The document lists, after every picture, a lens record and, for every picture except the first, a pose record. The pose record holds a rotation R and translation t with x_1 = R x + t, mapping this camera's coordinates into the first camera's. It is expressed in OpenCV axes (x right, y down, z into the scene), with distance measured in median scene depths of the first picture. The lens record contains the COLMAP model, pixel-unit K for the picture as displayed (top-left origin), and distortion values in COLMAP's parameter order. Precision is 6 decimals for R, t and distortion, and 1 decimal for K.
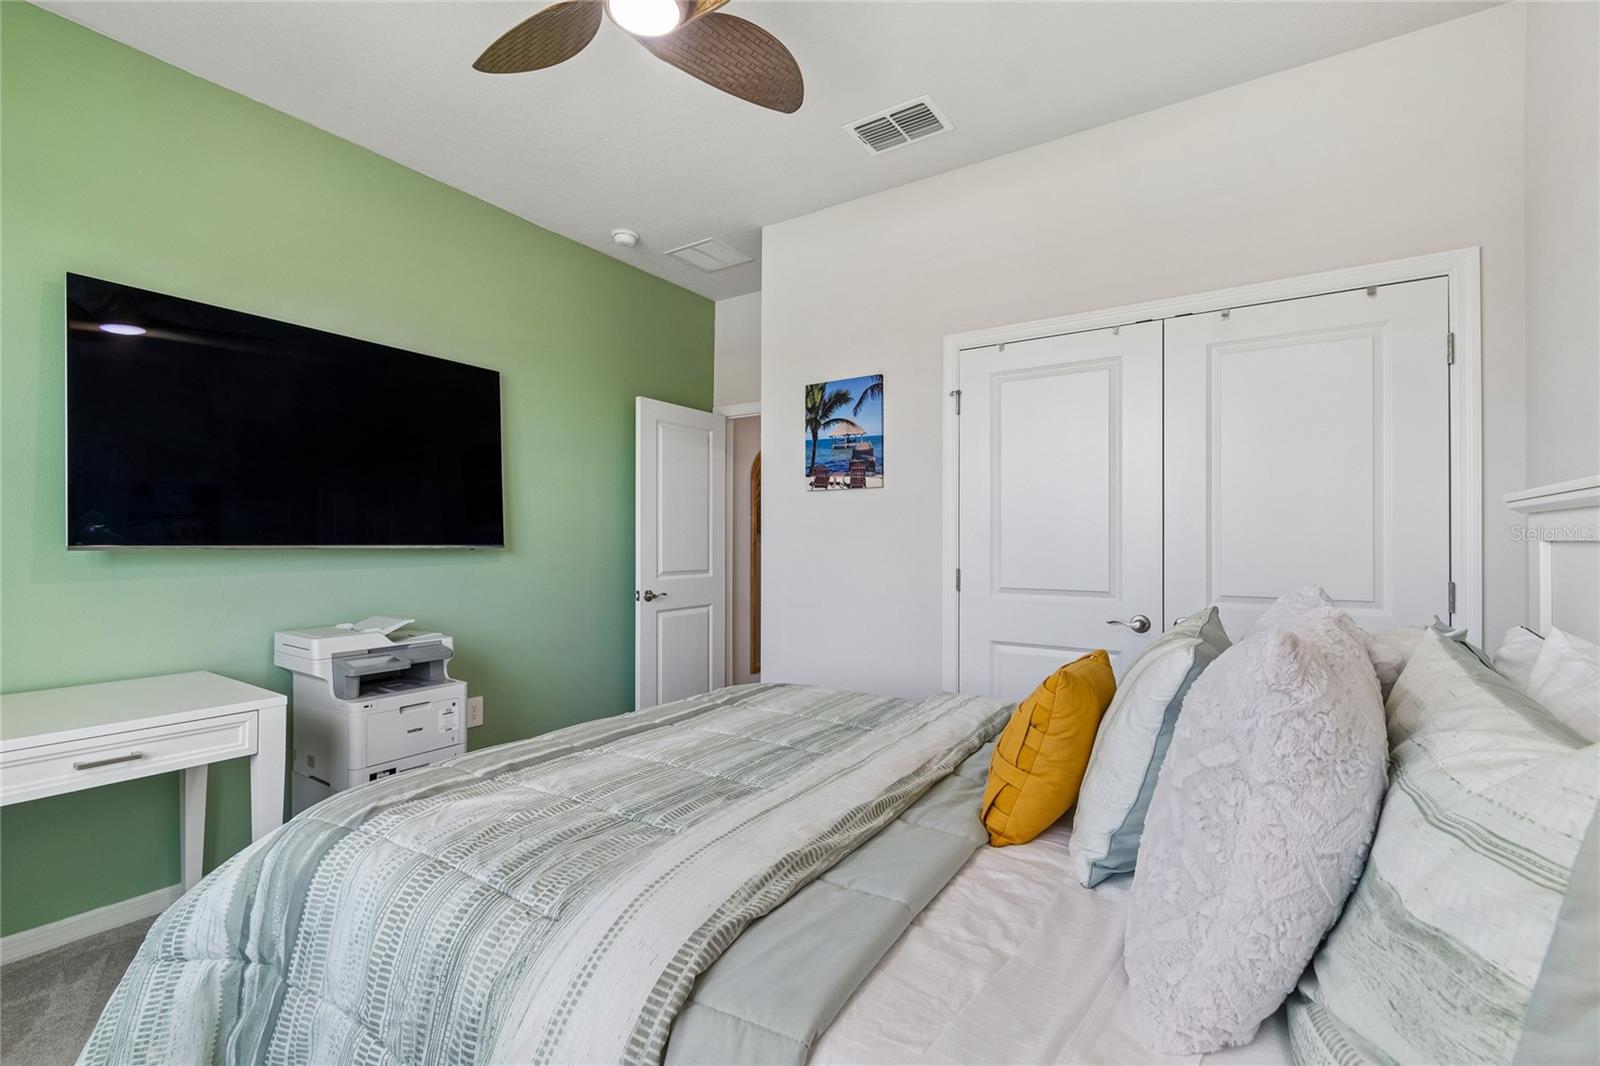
lens RADIAL K [[715.1, 0, 804.6], [0, 715.1, 536.6], [0, 0, 1]] dist [0.009019, 0.000051]
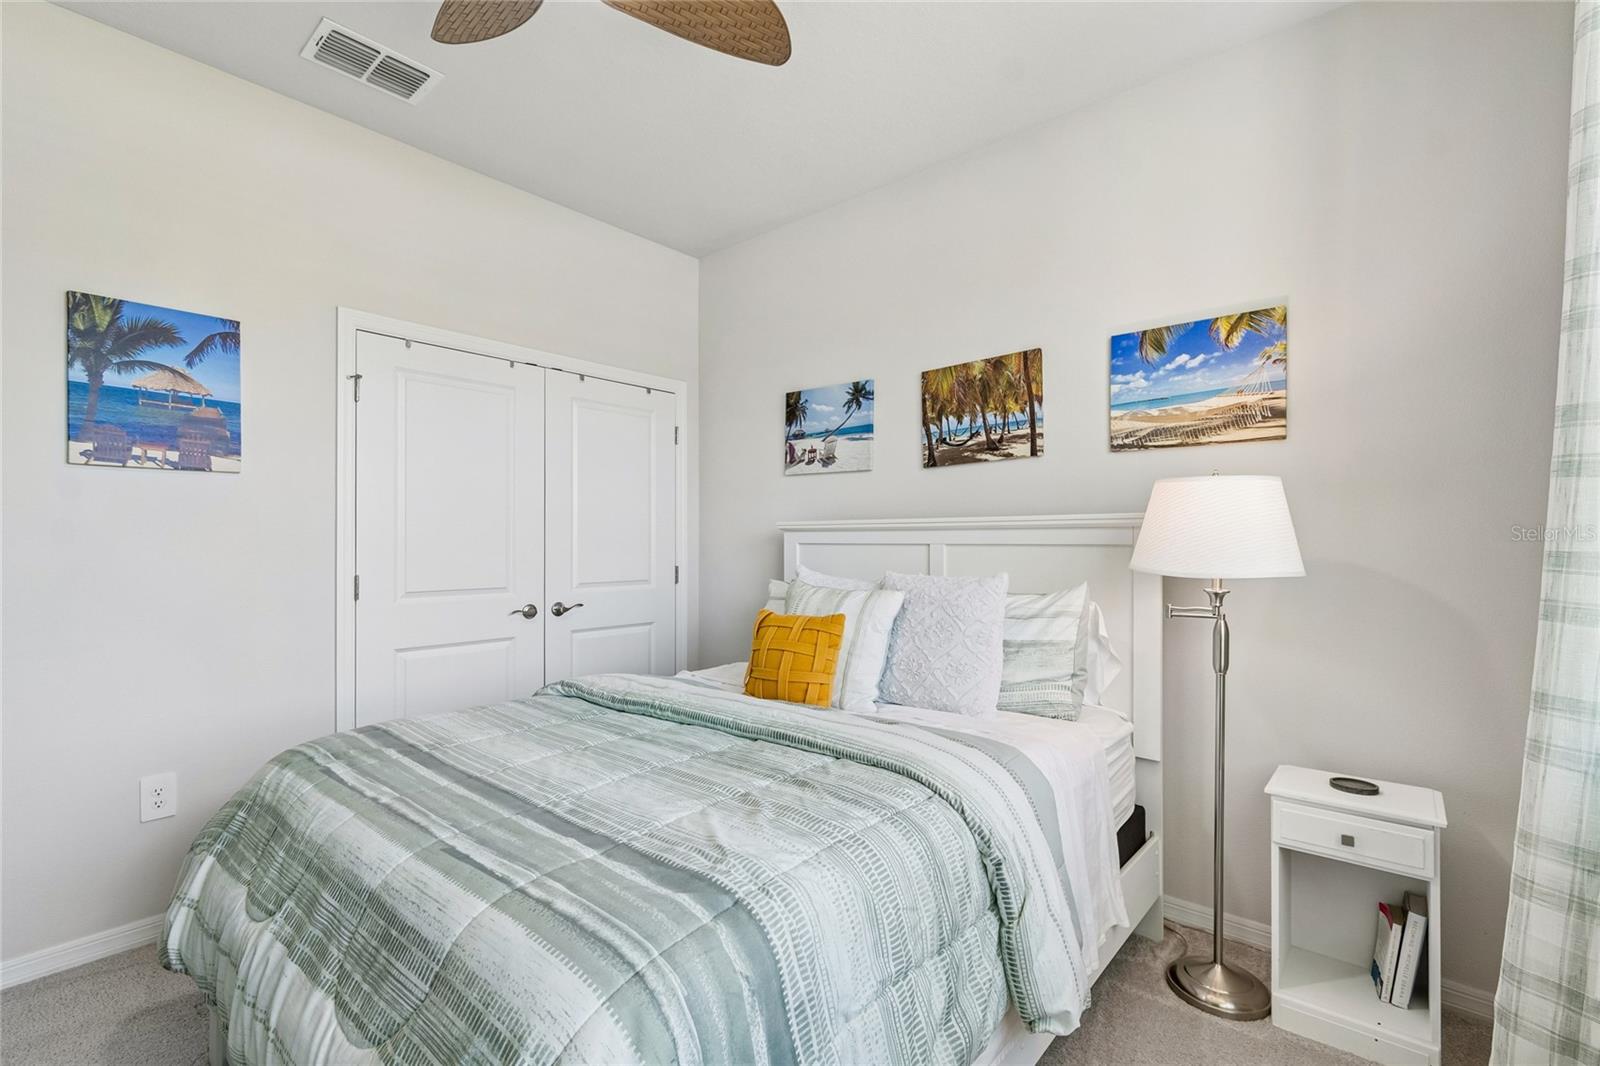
lens RADIAL K [[719.8, 0, 792.0], [0, 719.8, 537.2], [0, 0, 1]] dist [0.000702, -0.000092]
pose [[0.124975, 0.003306, 0.992154, -0.559690], [-0.004108, 0.999988, -0.002815, -0.001767], [-0.992151, -0.003724, 0.124987, 0.327589]]
